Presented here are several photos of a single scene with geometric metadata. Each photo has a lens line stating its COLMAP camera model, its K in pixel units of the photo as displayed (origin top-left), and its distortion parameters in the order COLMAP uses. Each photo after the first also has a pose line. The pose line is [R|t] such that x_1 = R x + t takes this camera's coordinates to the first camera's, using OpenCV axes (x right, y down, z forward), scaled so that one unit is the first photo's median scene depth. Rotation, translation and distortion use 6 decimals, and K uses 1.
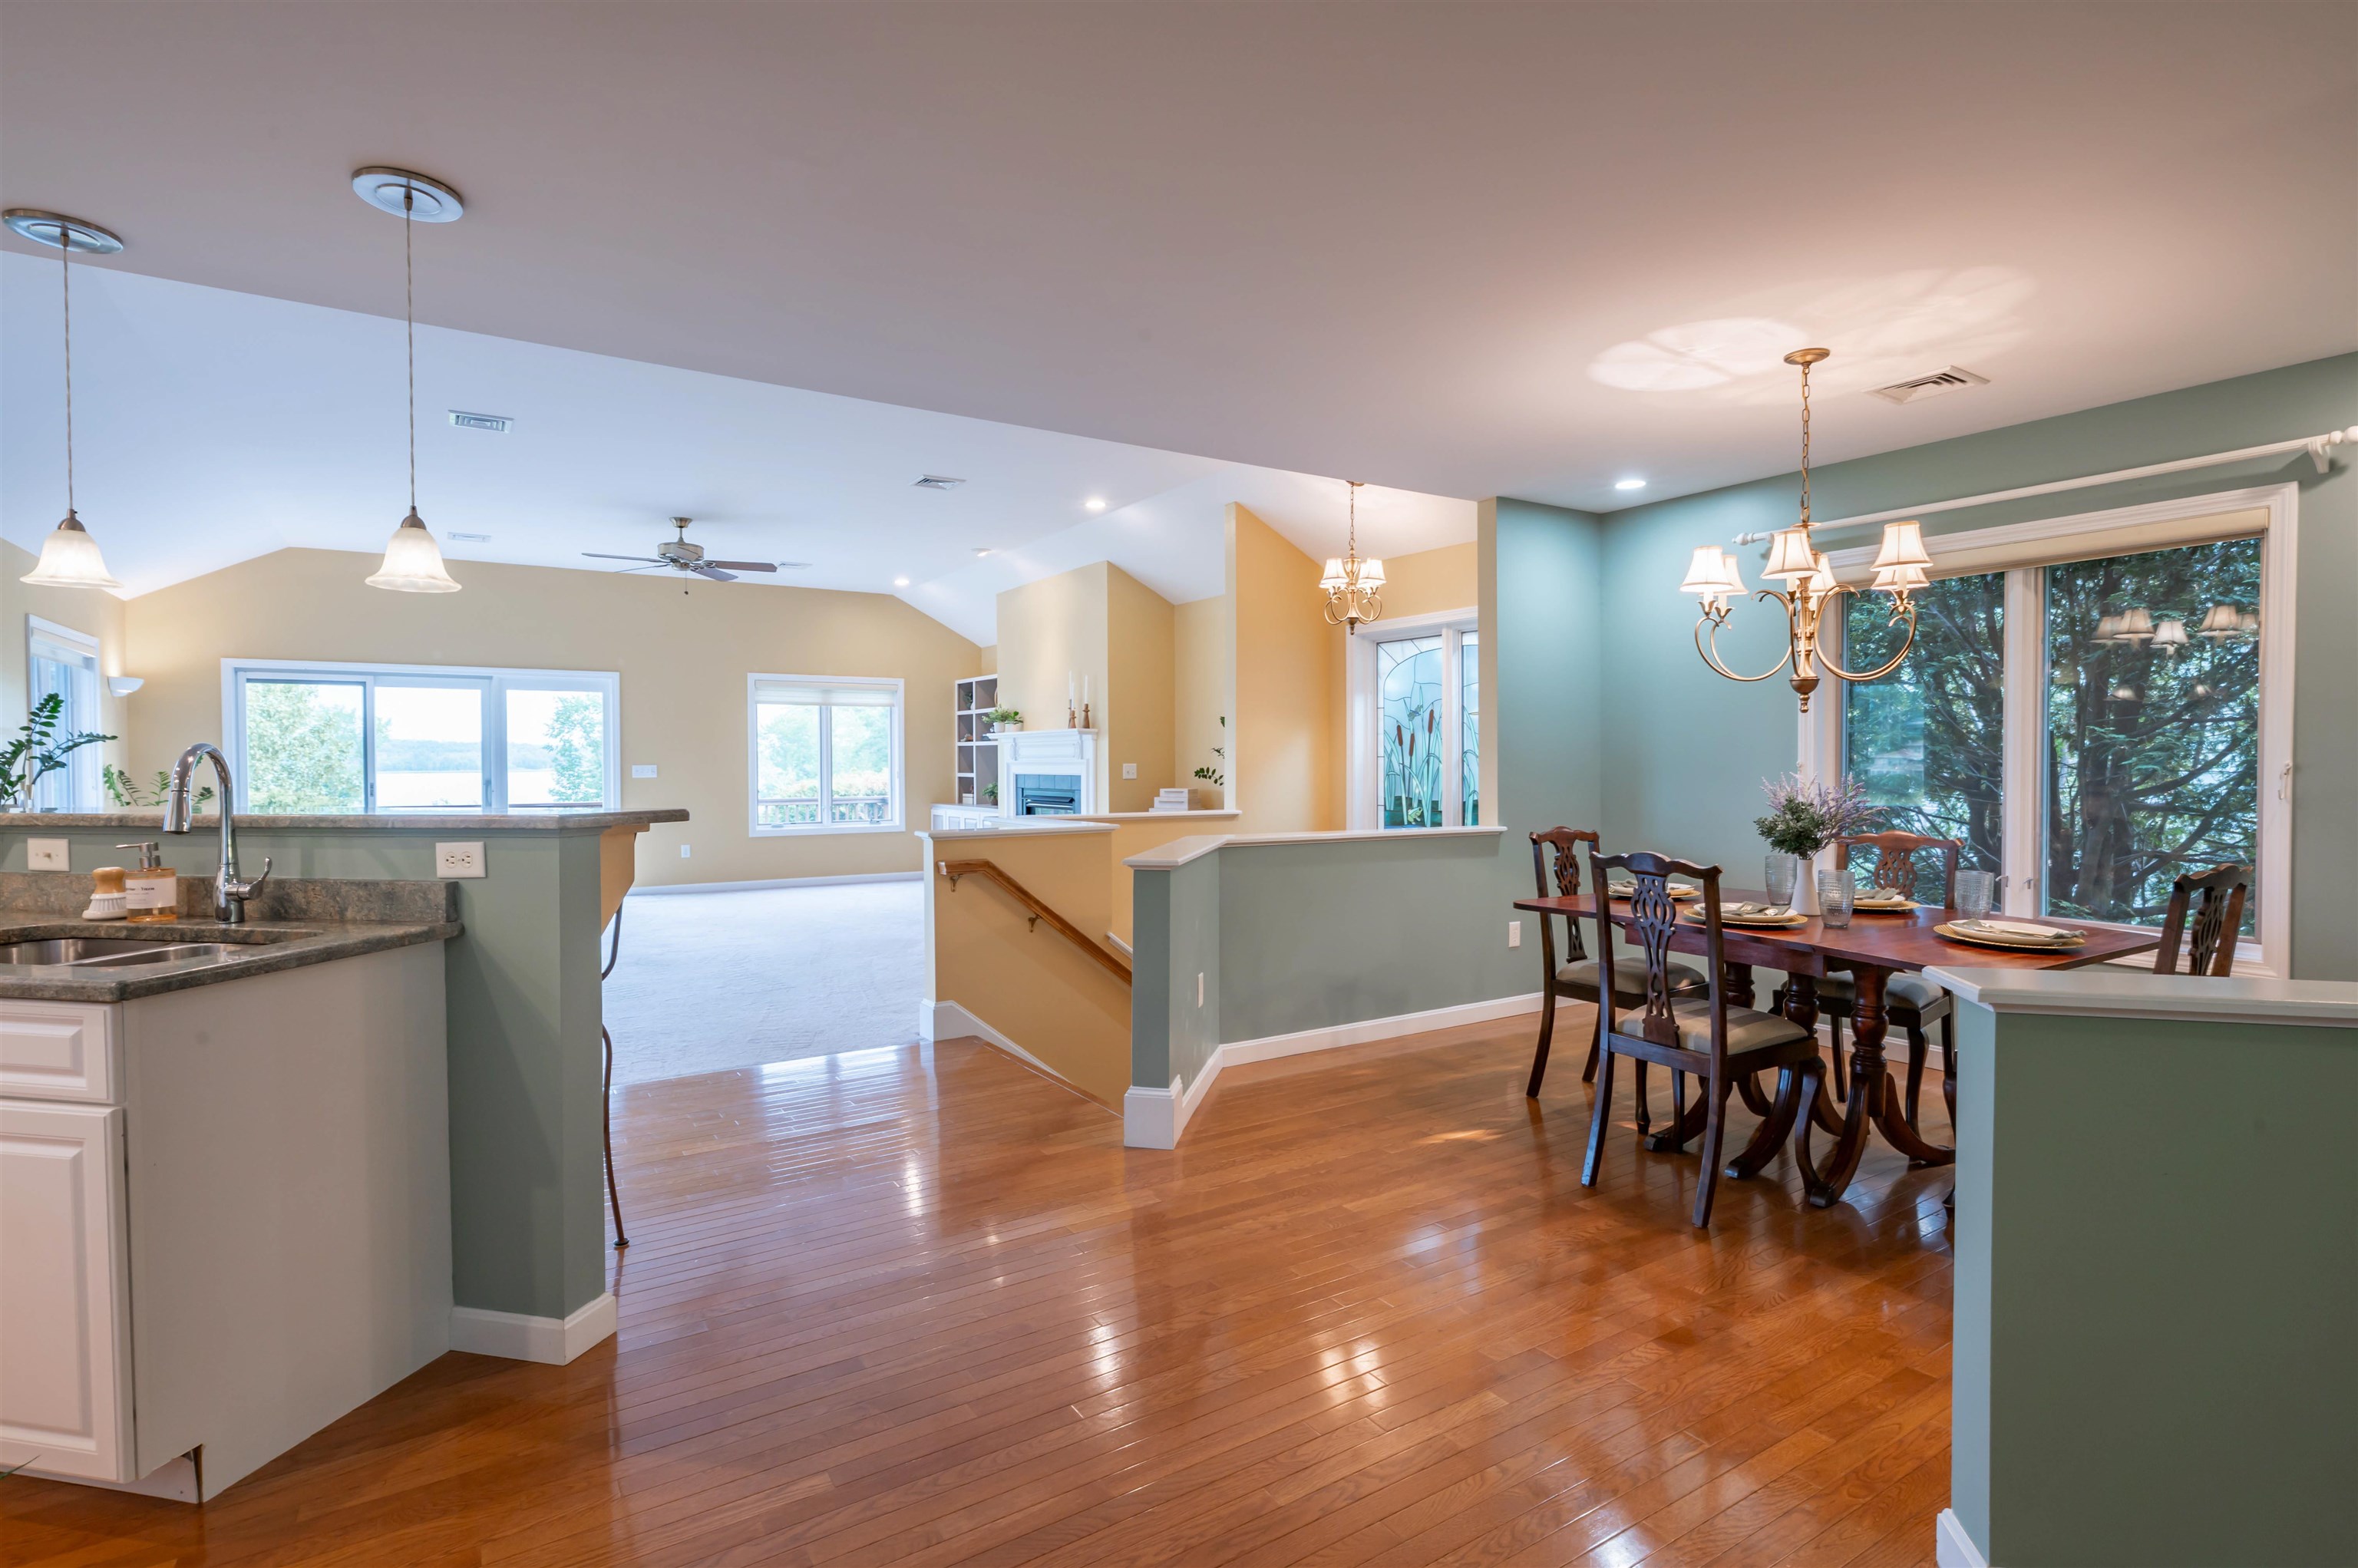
lens RADIAL K [[1146.1, 0, 1181.4], [0, 1146.1, 768.0], [0, 0, 1]] dist [-0.004037, -0.000697]
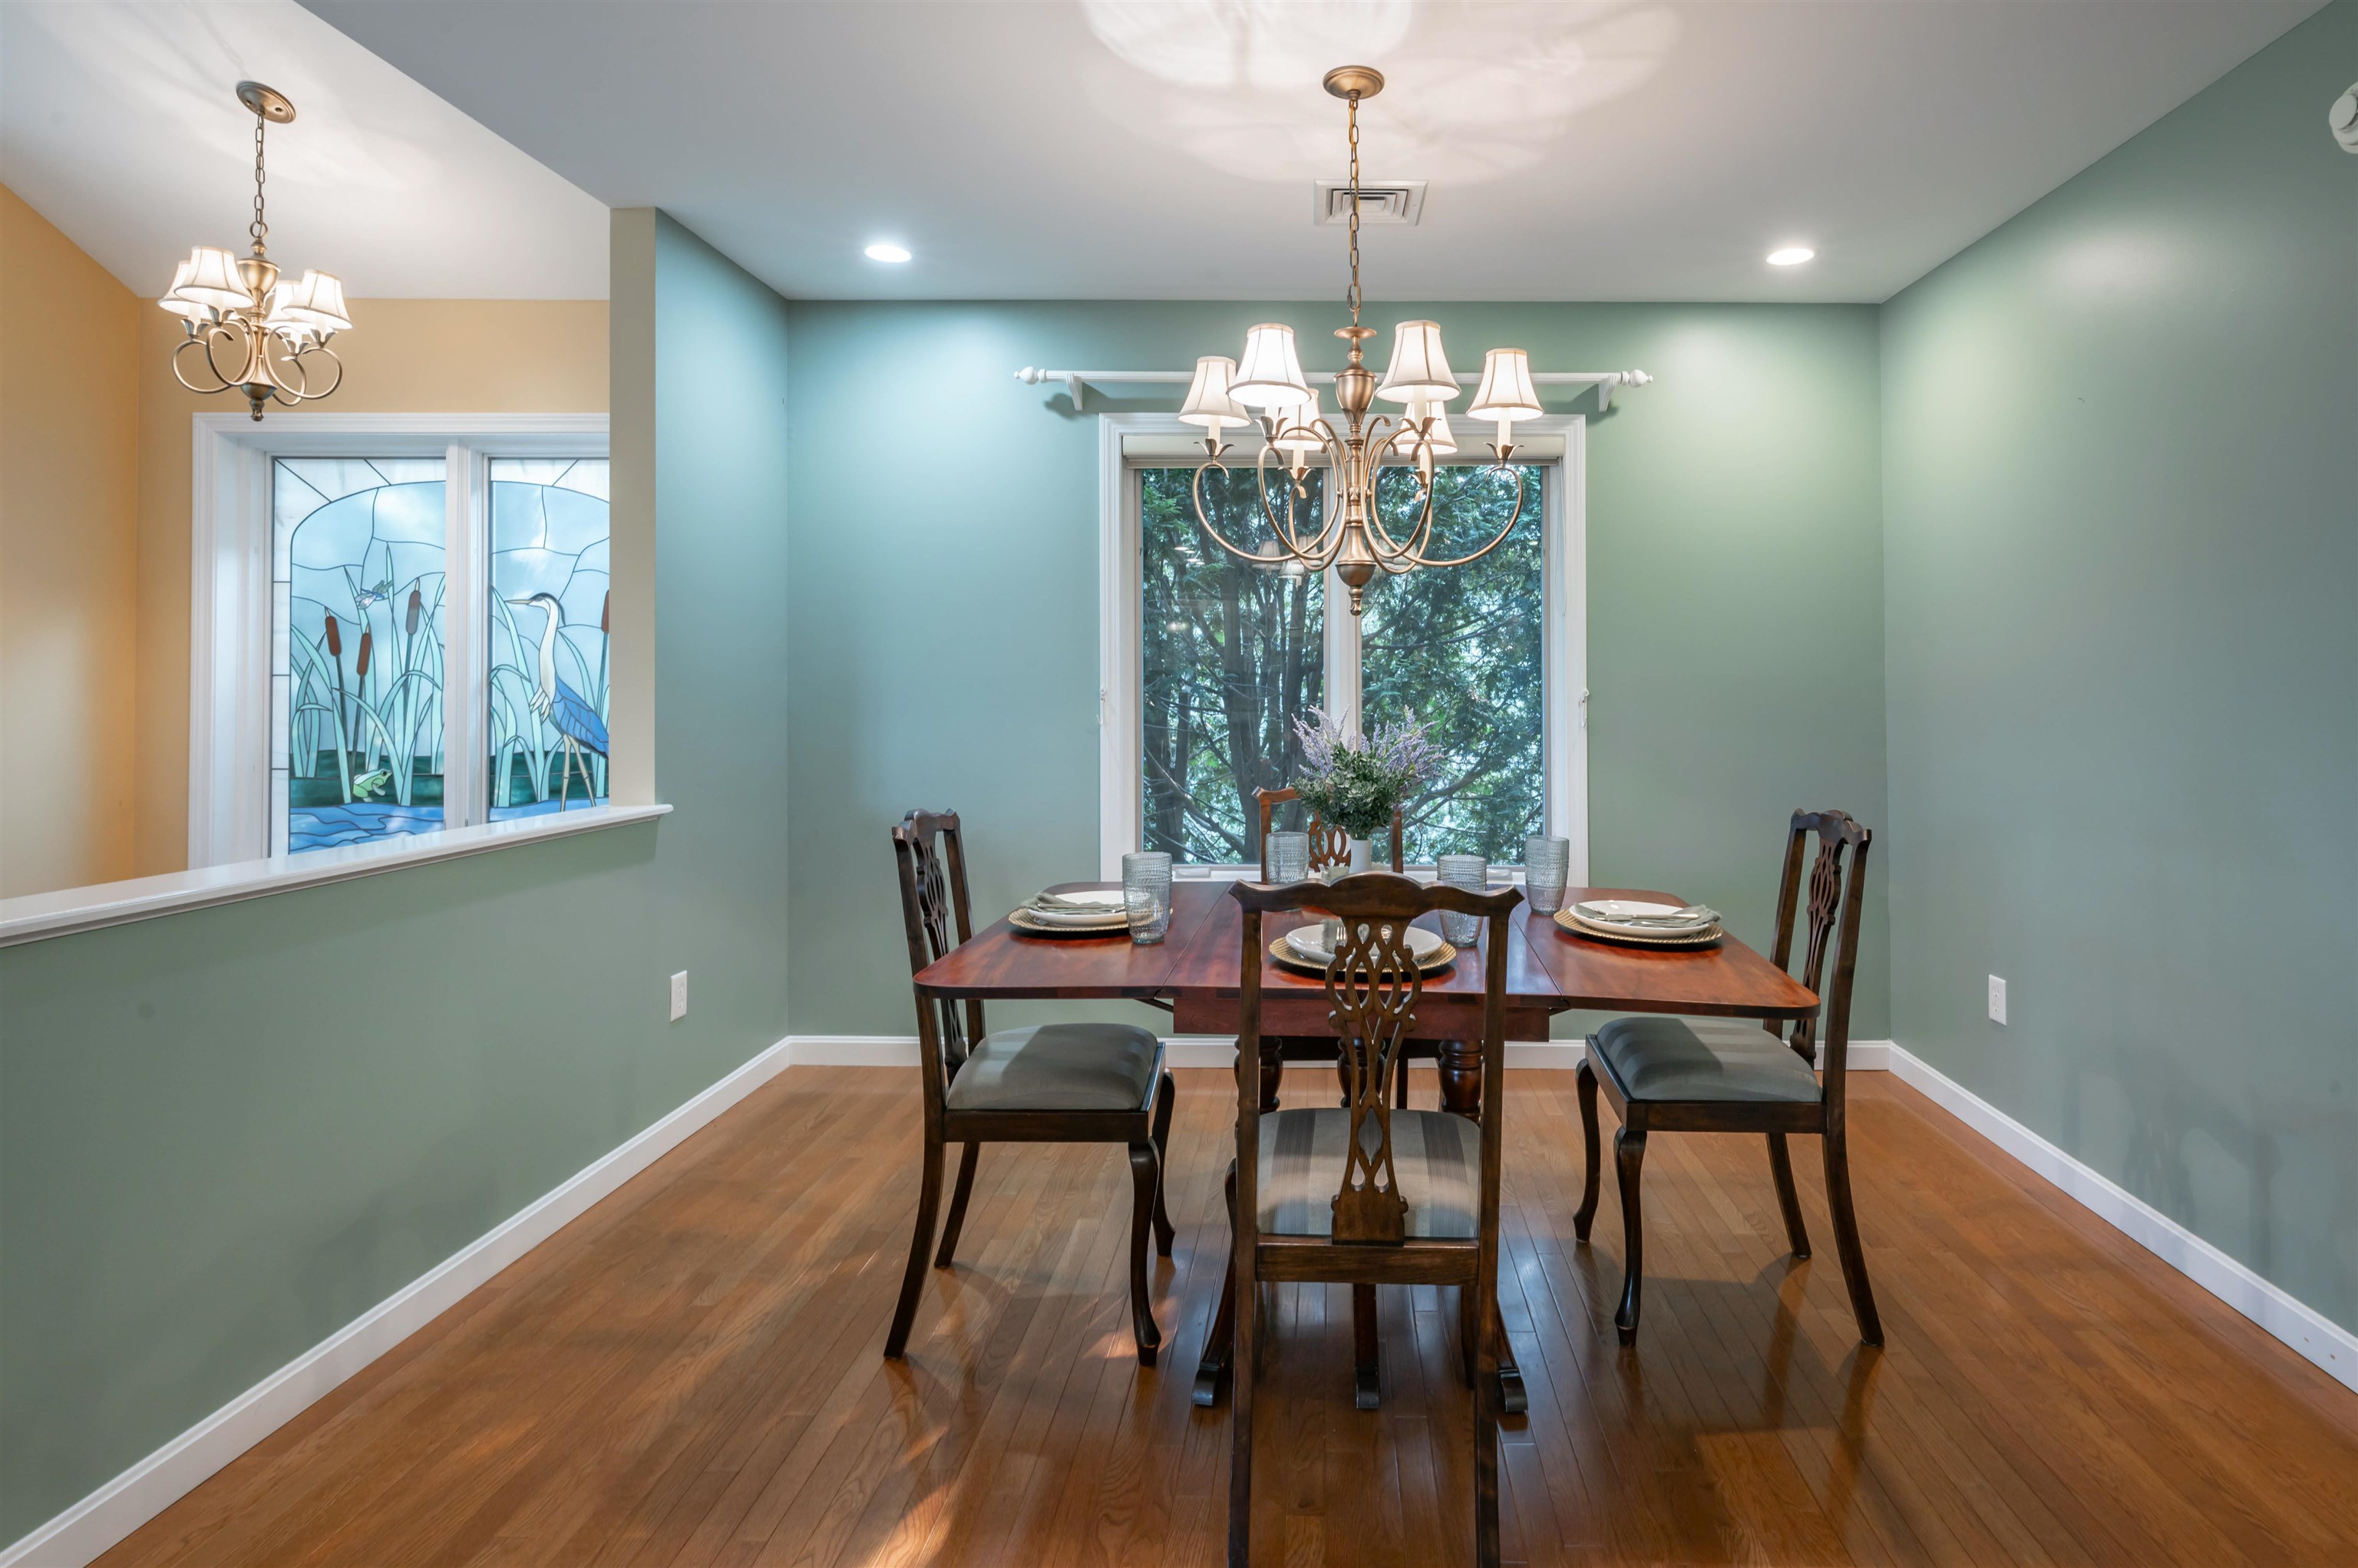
lens RADIAL K [[1173.4, 0, 1316.6], [0, 1173.4, 667.7], [0, 0, 1]] dist [0.002177, -0.000047]
pose [[0.544553, 0.013373, 0.838620, -0.018143], [0.002164, 0.999847, -0.017349, -0.003139], [-0.838724, 0.011262, 0.544441, 0.324992]]
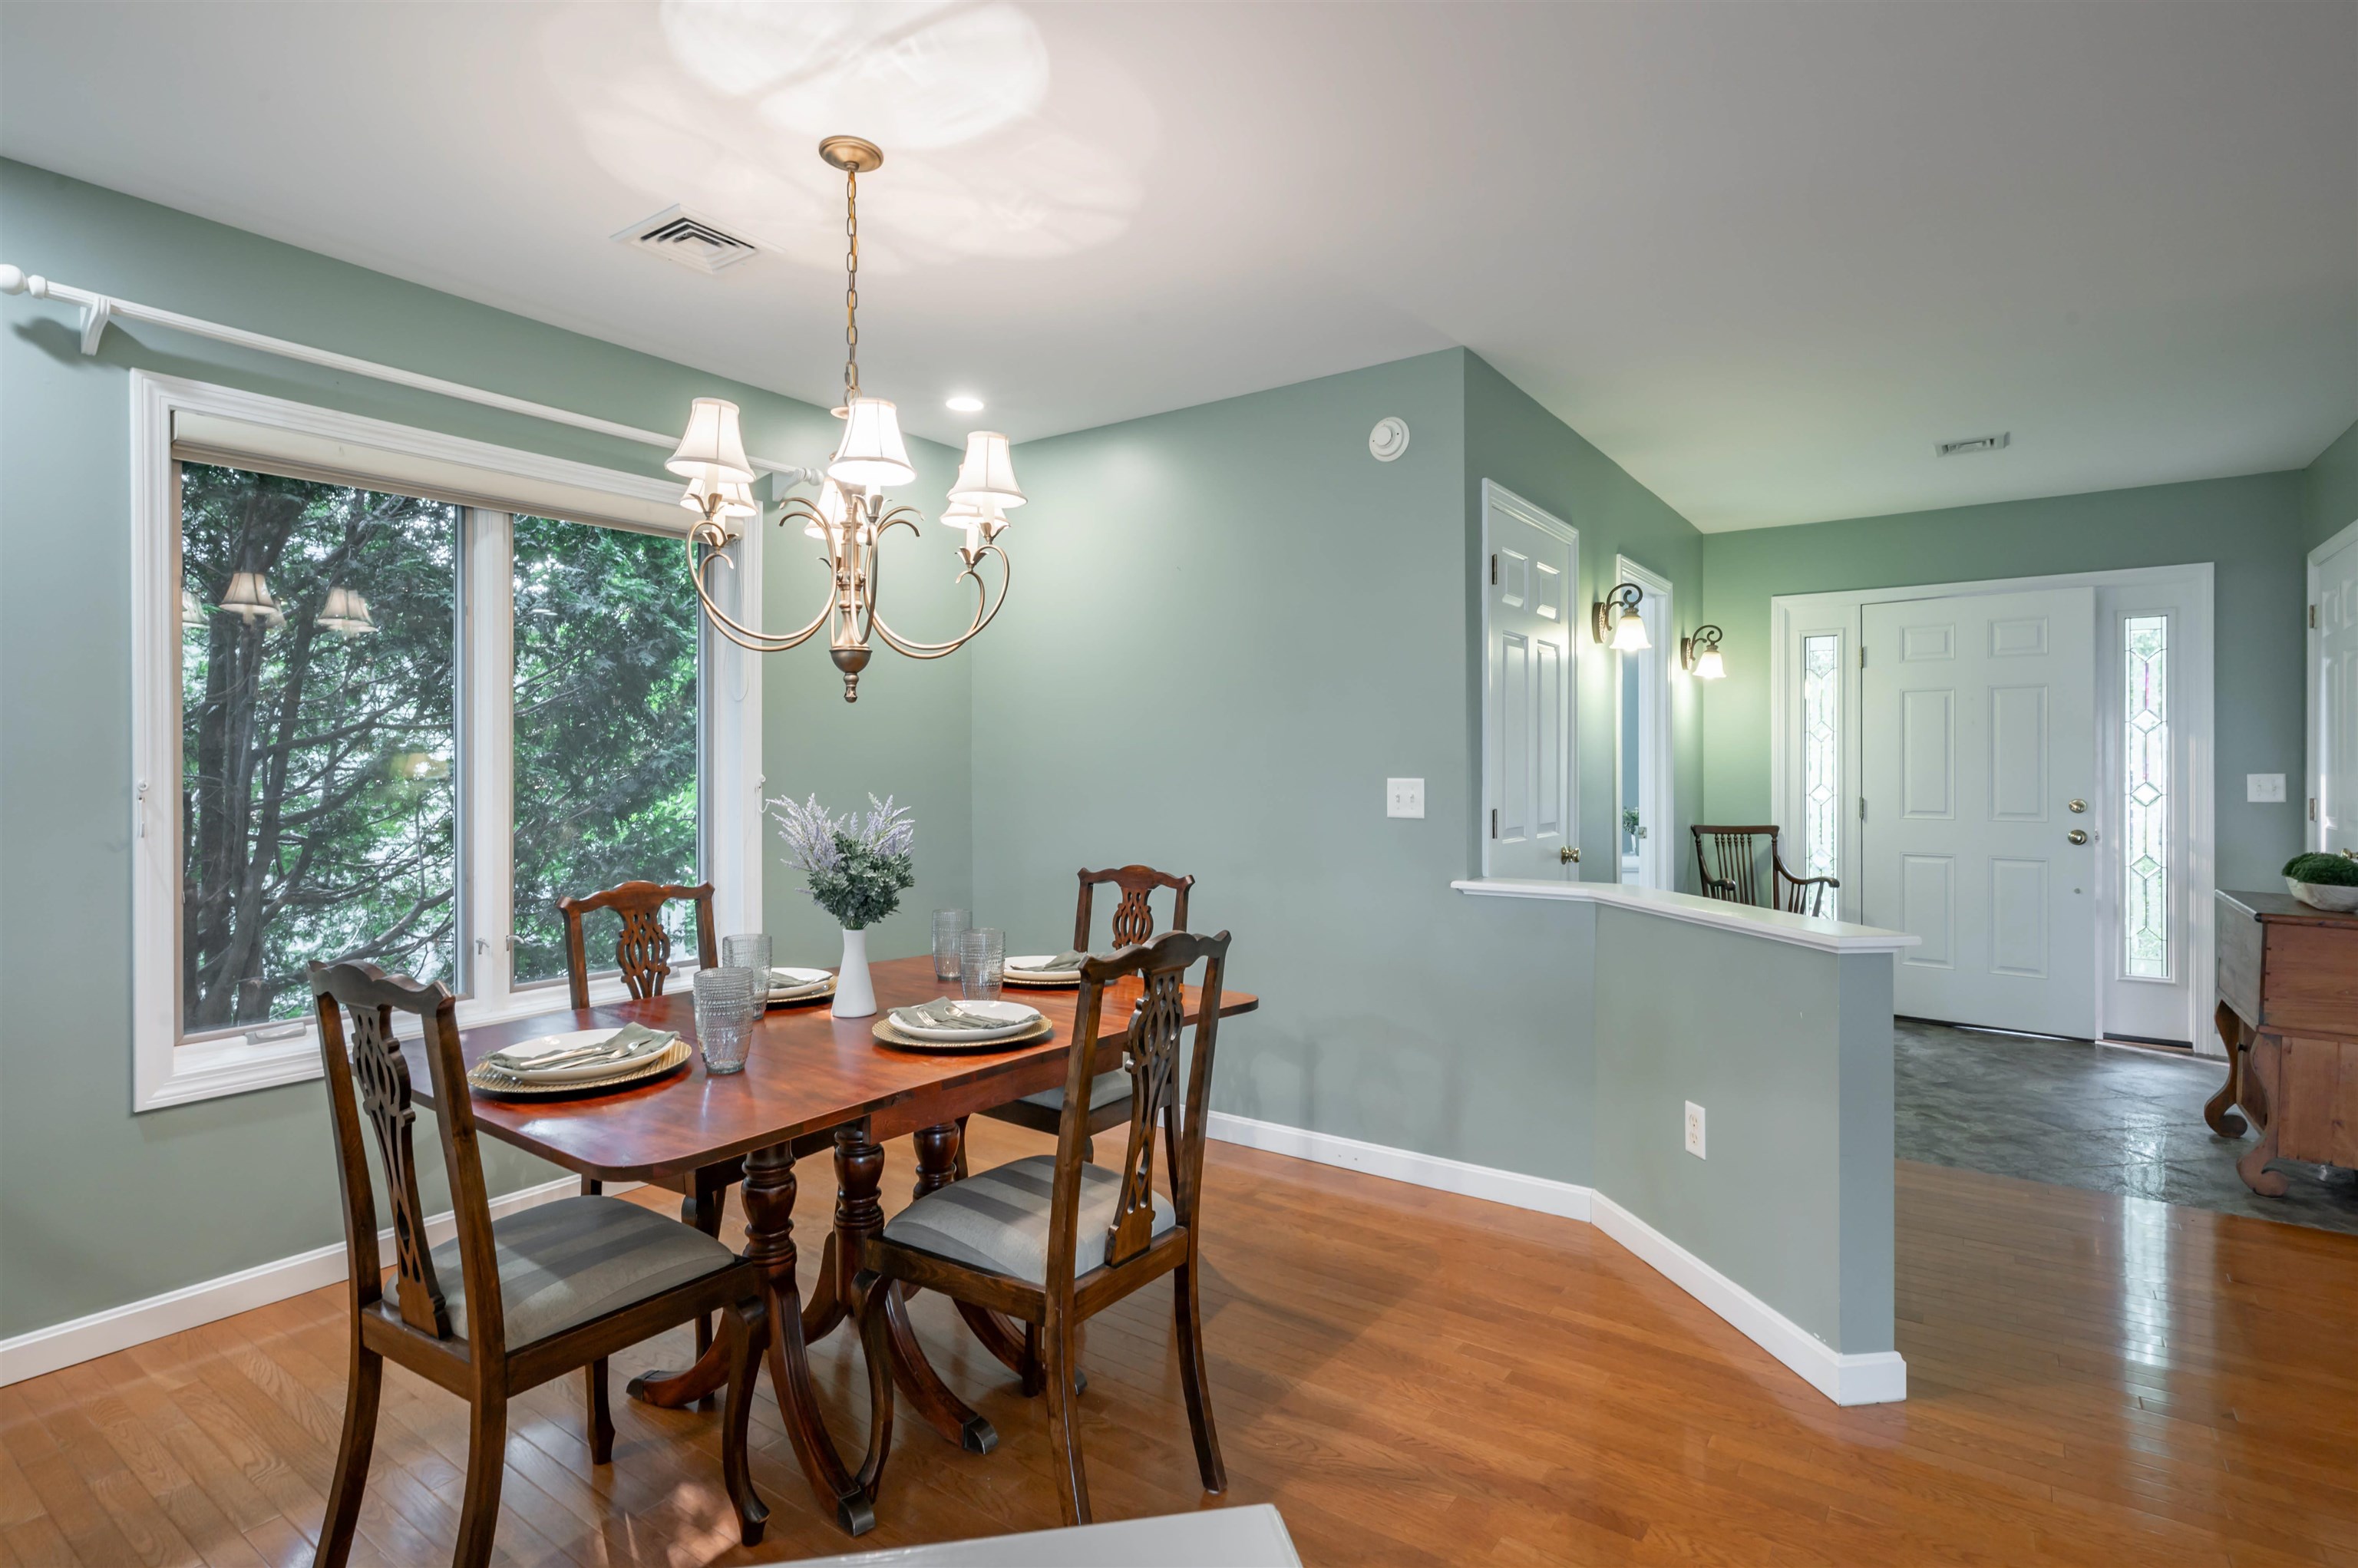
lens RADIAL K [[1146.1, 0, 1181.4], [0, 1146.1, 768.0], [0, 0, 1]] dist [-0.004037, -0.000697]
pose [[-0.368792, 0.000411, 0.929512, -0.063144], [0.010027, 0.999943, 0.003536, -0.005891], [-0.929458, 0.010624, -0.368775, 0.536069]]
